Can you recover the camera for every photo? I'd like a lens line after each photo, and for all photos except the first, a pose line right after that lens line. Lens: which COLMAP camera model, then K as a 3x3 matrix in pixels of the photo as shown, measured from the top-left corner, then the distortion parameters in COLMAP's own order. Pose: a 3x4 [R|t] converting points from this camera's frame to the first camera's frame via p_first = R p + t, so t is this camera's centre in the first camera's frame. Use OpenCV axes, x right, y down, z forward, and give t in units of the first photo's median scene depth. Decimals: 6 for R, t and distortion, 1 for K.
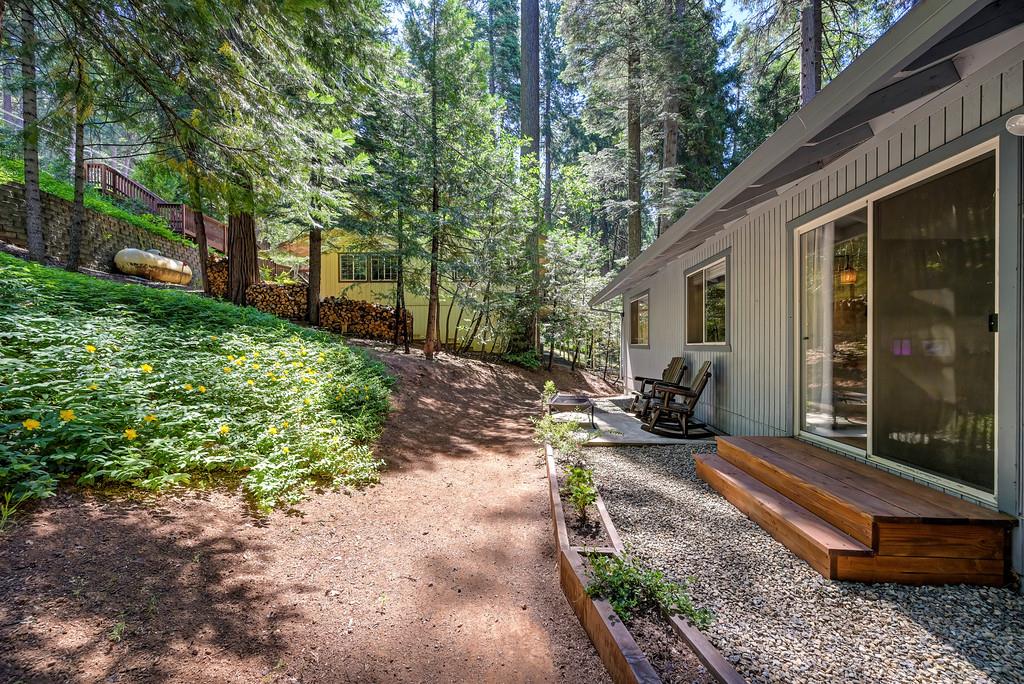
lens RADIAL K [[401.9, 0, 508.9], [0, 401.9, 350.1], [0, 0, 1]] dist [-0.001794, 0.000740]
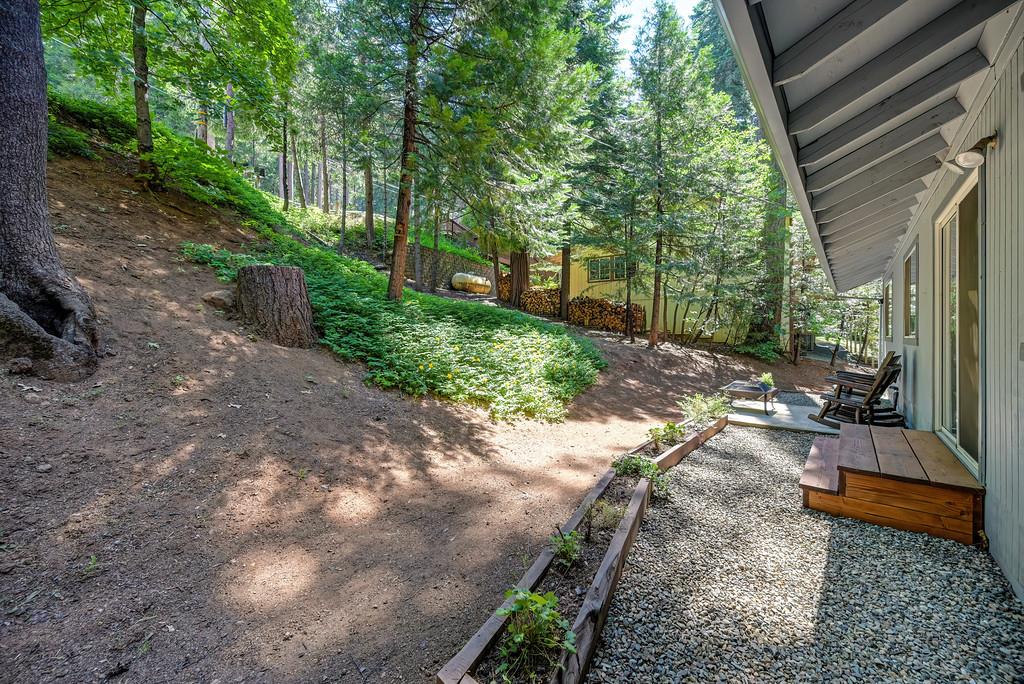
lens RADIAL K [[401.9, 0, 520.0], [0, 401.9, 338.0], [0, 0, 1]] dist [-0.001794, 0.000740]
pose [[0.818062, 0.005771, -0.575101, 0.304337], [-0.008412, 0.999963, -0.001931, -0.003521], [0.575068, 0.006417, 0.818080, -0.279509]]
